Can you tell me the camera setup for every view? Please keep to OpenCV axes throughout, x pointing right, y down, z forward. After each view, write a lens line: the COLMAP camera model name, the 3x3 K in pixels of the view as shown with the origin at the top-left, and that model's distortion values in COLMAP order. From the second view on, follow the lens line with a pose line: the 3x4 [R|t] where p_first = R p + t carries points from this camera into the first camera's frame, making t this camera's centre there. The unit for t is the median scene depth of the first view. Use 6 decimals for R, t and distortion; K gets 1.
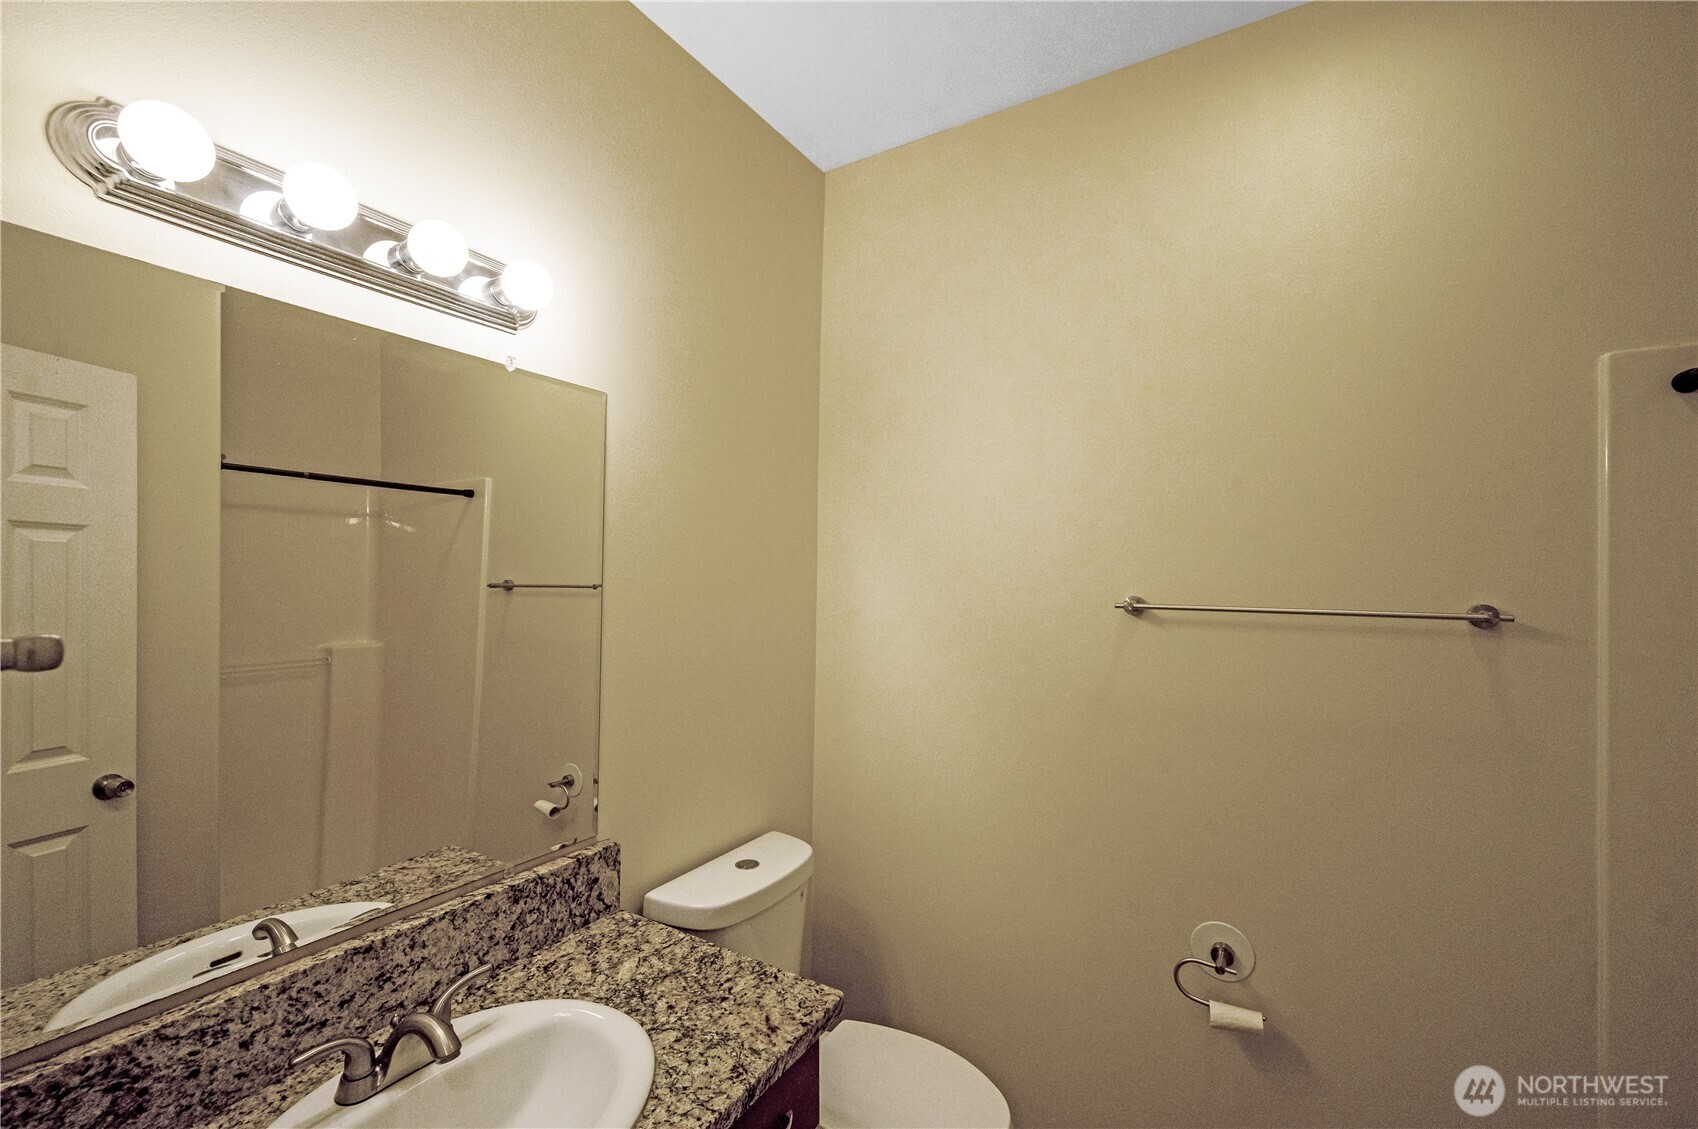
lens RADIAL K [[690.0, 0, 855.2], [0, 690.0, 569.3], [0, 0, 1]] dist [-0.001890, -0.000157]
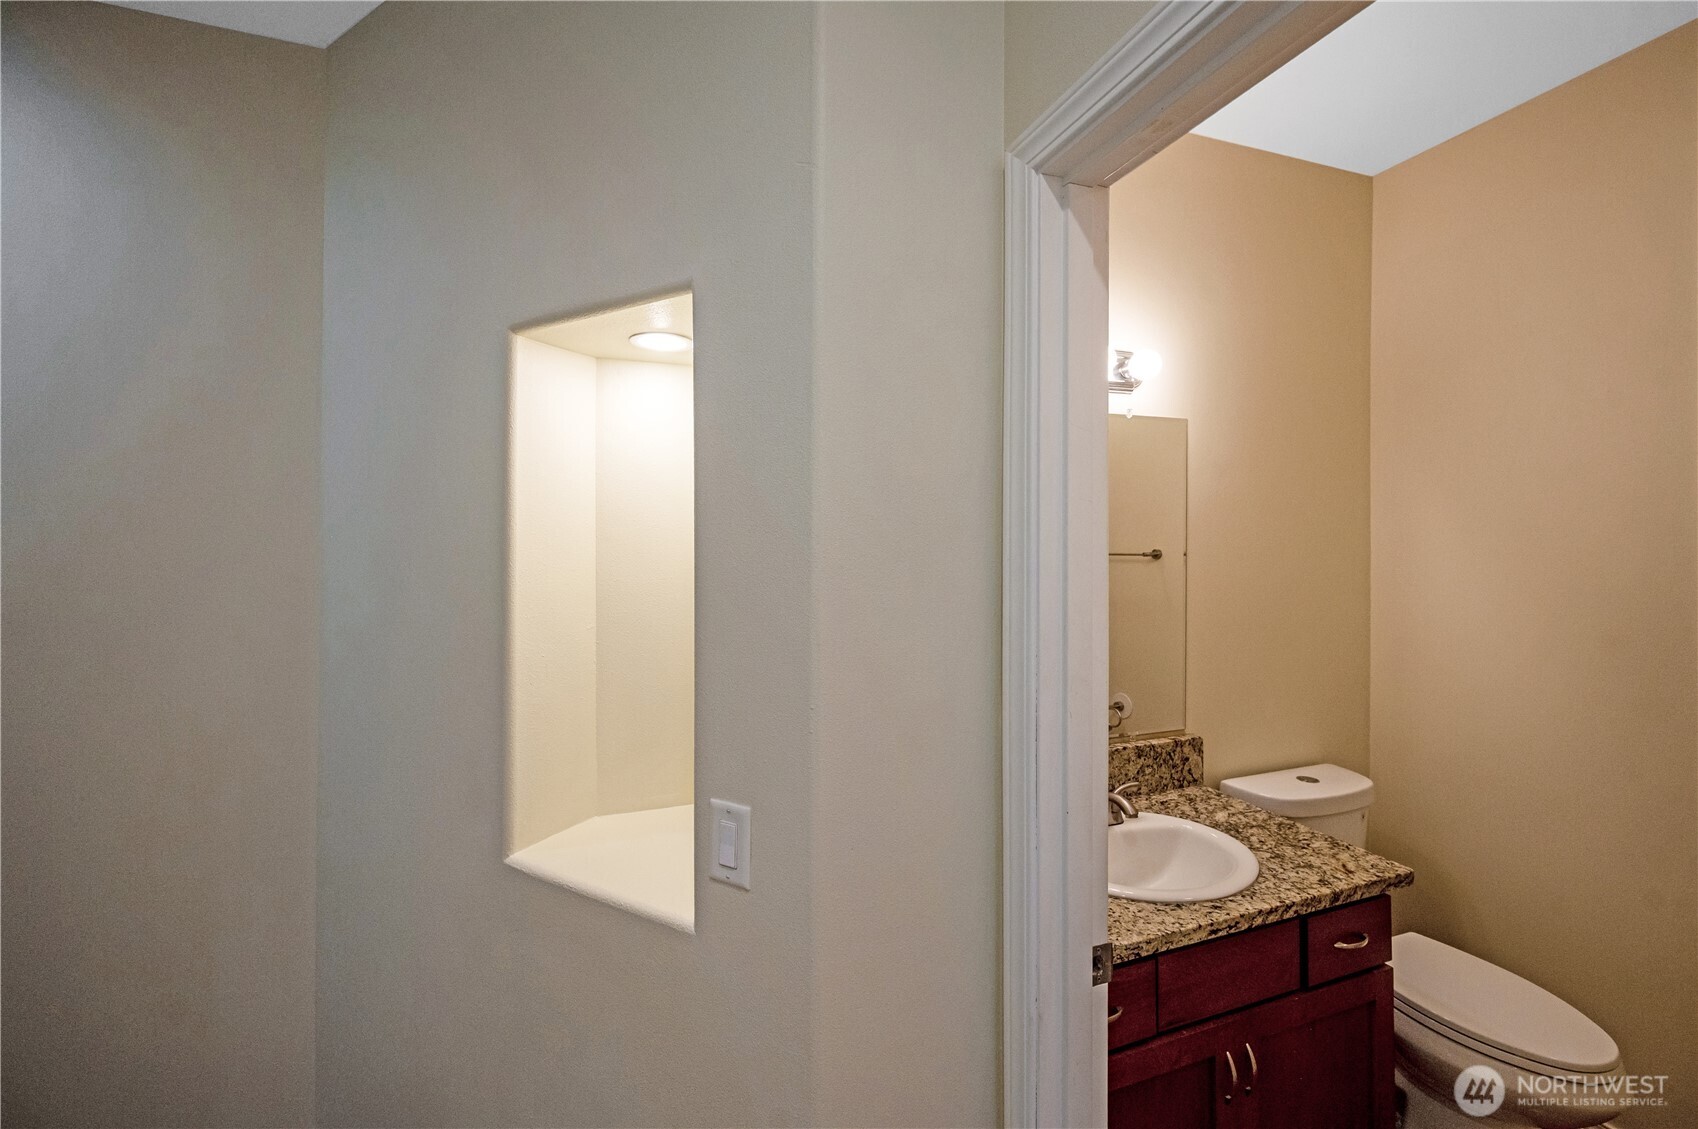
lens RADIAL K [[674.4, 0, 847.8], [0, 674.4, 533.9], [0, 0, 1]] dist [-0.003260, 0.000000]
pose [[0.767924, -0.014548, -0.640376, -0.013717], [0.018581, 0.999827, -0.000433, -0.035772], [0.640272, -0.011566, 0.768062, -0.593964]]
